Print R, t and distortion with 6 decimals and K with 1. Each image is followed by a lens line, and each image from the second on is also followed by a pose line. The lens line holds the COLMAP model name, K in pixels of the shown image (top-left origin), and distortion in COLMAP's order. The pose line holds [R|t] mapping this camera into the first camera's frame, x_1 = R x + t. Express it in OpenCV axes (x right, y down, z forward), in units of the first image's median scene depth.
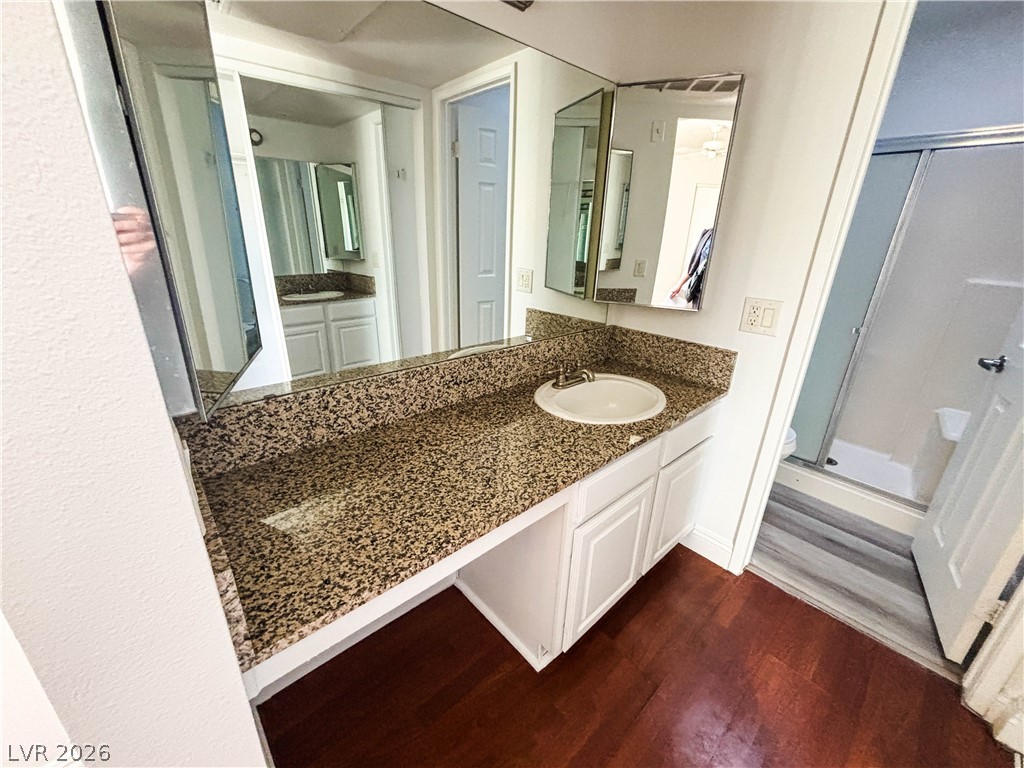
lens RADIAL K [[412.0, 0, 512.0], [0, 412.0, 384.0], [0, 0, 1]] dist [0.001906, -0.000849]
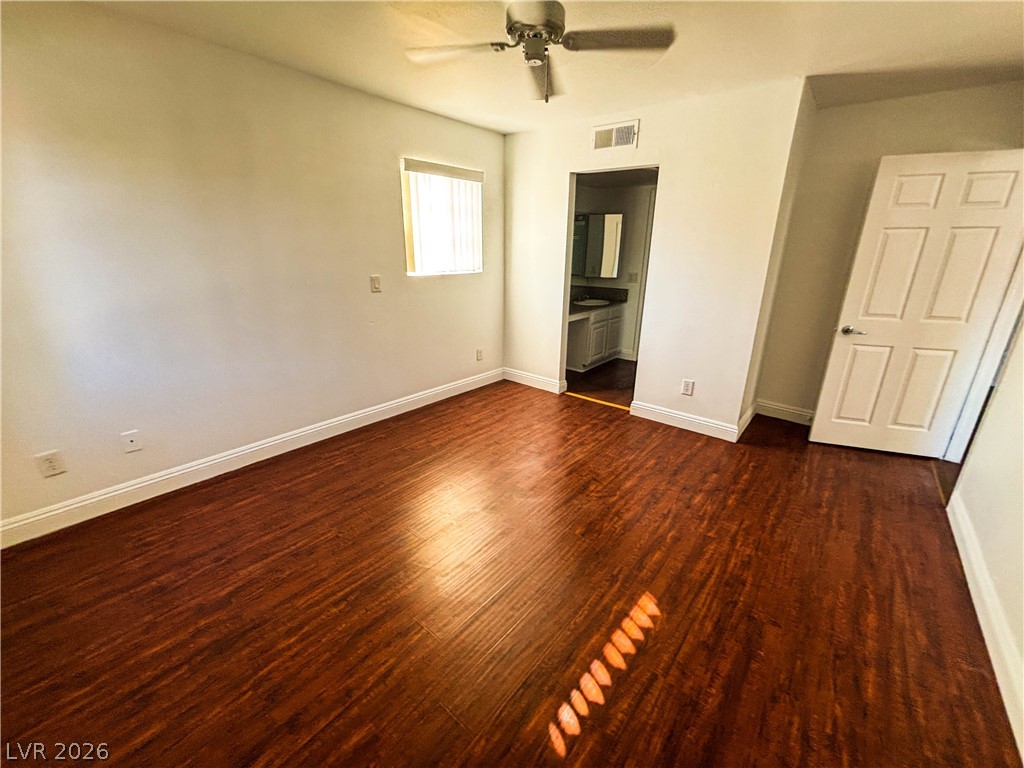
lens RADIAL K [[413.6, 0, 512.0], [0, 413.6, 384.0], [0, 0, 1]] dist [0.001448, 0.000250]
pose [[0.989235, -0.055898, 0.135239, -0.882169], [0.061174, 0.997507, -0.035171, 0.739169], [-0.132936, 0.043065, 0.990189, -2.148427]]
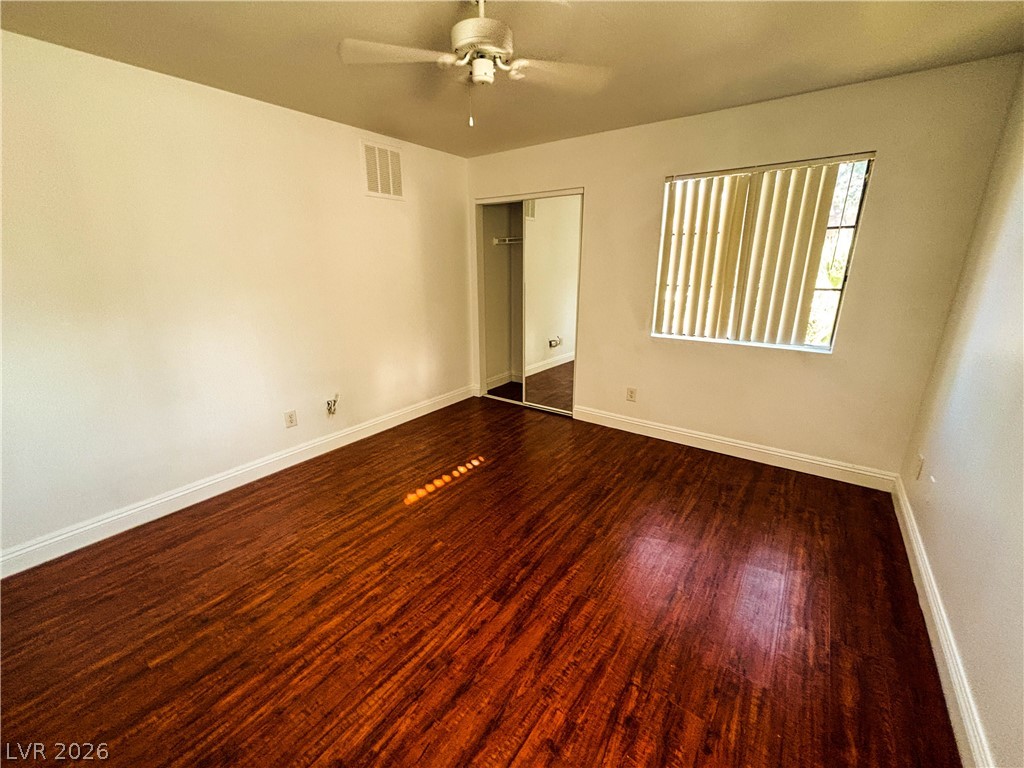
lens RADIAL K [[414.7, 0, 513.2], [0, 414.7, 383.6], [0, 0, 1]] dist [0.001383, -0.000667]
pose [[-0.978113, 0.039158, -0.204354, -0.493318], [-0.092654, 0.797414, 0.596277, -0.091473], [0.186304, 0.602161, -0.776333, -0.015067]]
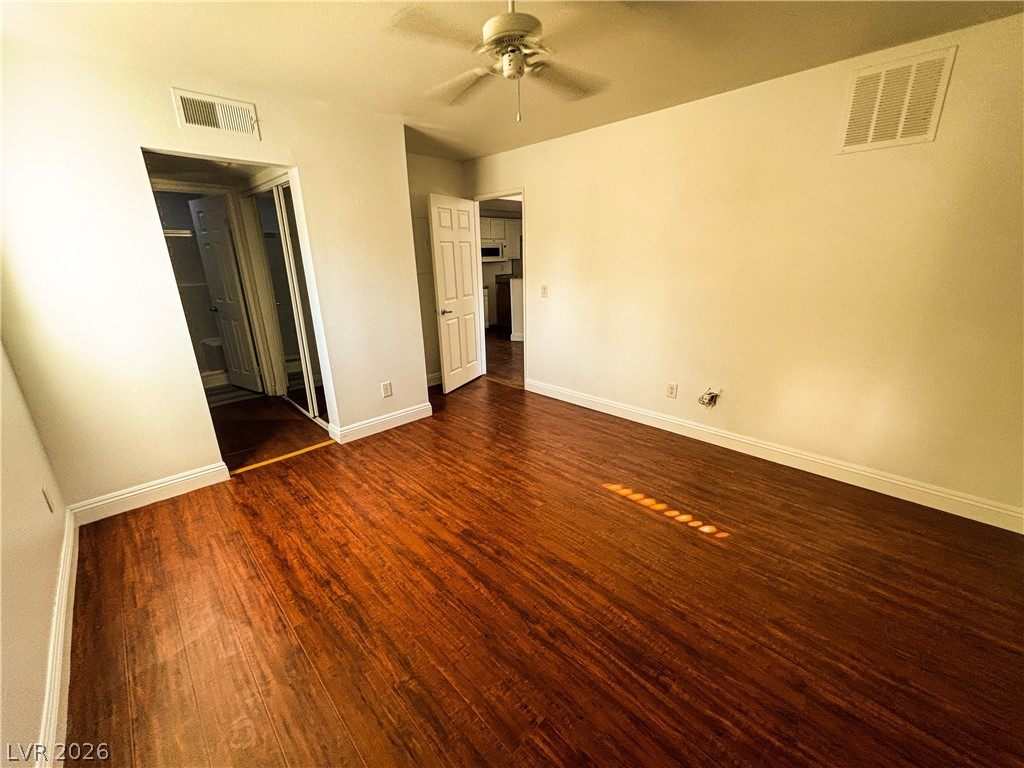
lens RADIAL K [[414.7, 0, 513.2], [0, 414.7, 383.6], [0, 0, 1]] dist [0.001383, -0.000667]
pose [[-0.039948, -0.321706, 0.945997, -1.837349], [0.373036, 0.873498, 0.312804, 0.267722], [-0.926956, 0.365387, 0.085113, -1.019996]]
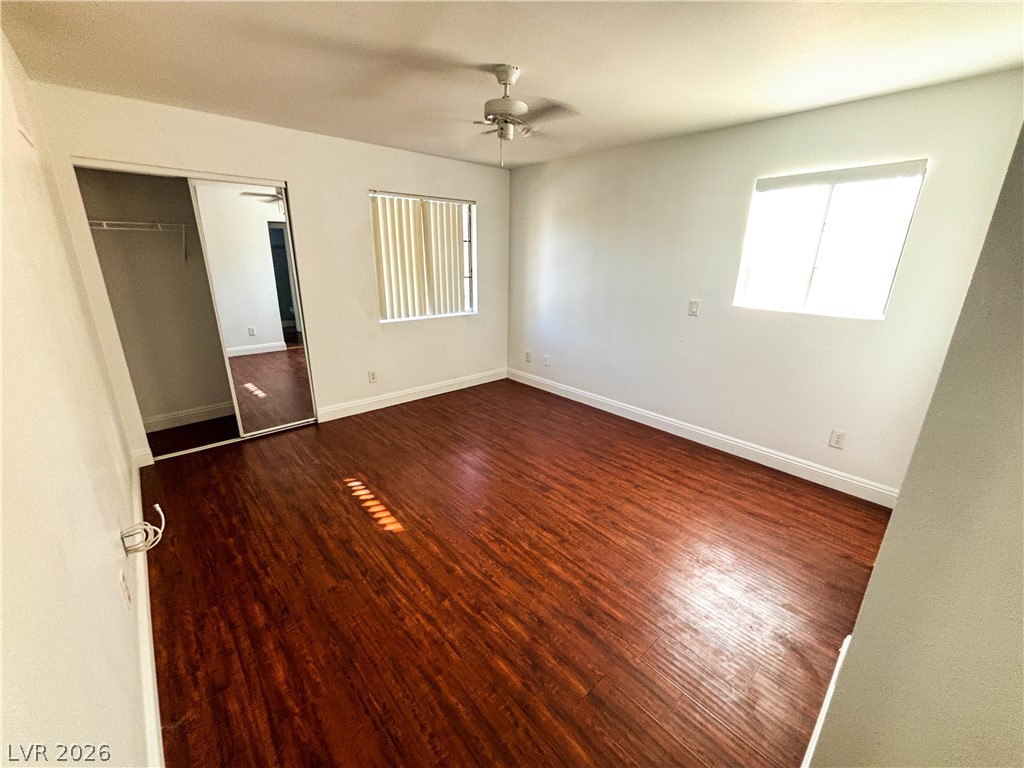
lens RADIAL K [[409.7, 0, 513.9], [0, 409.7, 386.7], [0, 0, 1]] dist [-0.000795, -0.000455]
pose [[0.004670, 0.281781, -0.959467, 0.861642], [-0.371954, 0.891124, 0.259899, 0.302613], [0.928239, 0.355664, 0.108971, -1.036061]]
